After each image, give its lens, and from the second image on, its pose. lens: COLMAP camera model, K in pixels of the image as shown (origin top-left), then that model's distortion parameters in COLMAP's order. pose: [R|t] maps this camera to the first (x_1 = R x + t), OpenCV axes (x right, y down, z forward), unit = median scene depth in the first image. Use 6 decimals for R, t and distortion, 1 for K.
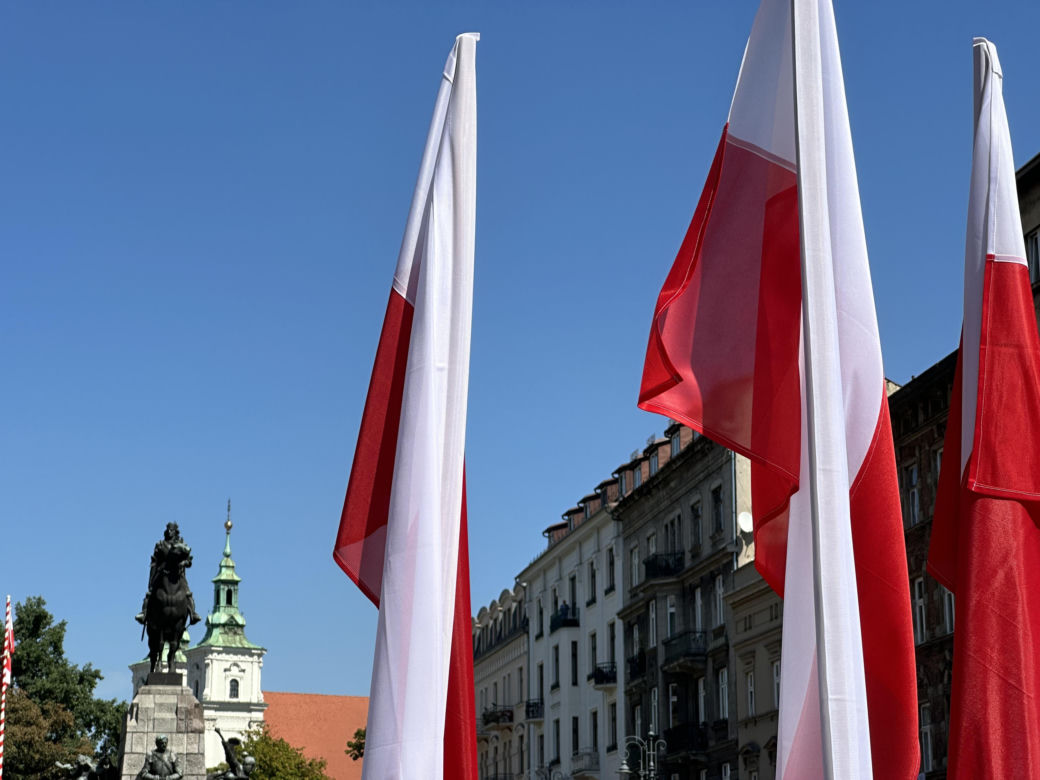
lens RADIAL K [[2291.6, 0, 546.5], [0, 2291.6, 363.9], [0, 0, 1]] dist [0.147624, 0.000000]
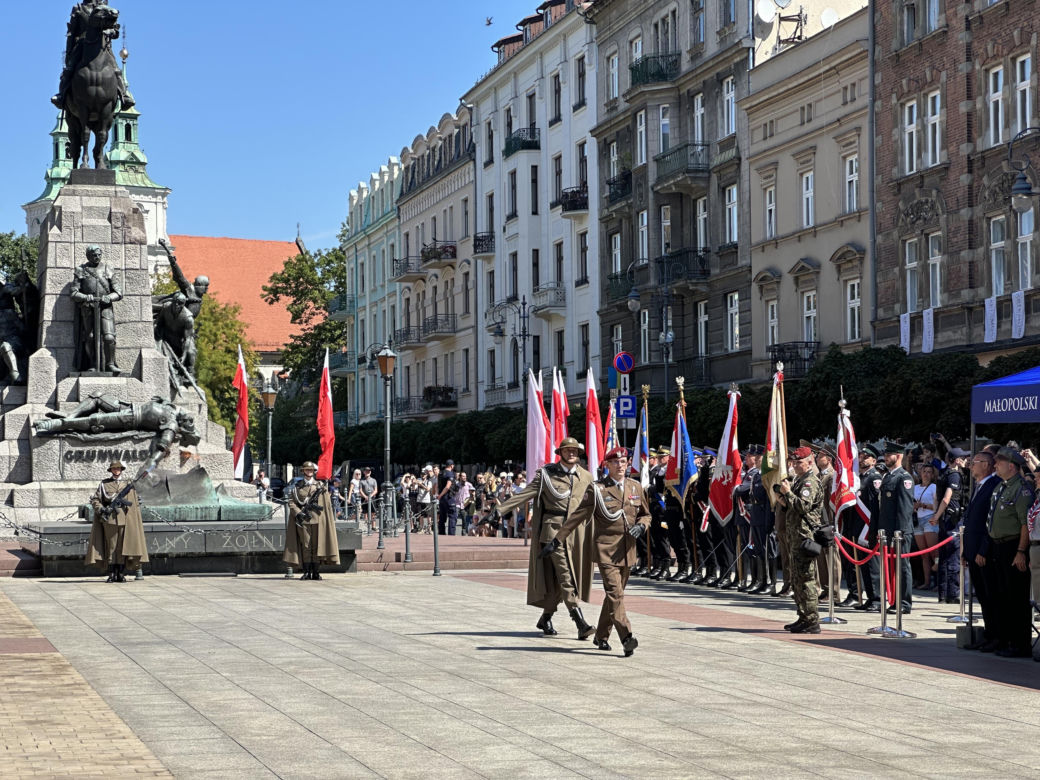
lens RADIAL K [[2291.6, 0, 522.9], [0, 2291.6, 384.0], [0, 0, 1]] dist [0.147624, 0.000000]
pose [[0.999214, -0.004439, 0.039397, -0.030099], [-0.003474, 0.980087, 0.198537, 0.029575], [-0.039494, -0.198518, 0.979301, 0.123446]]
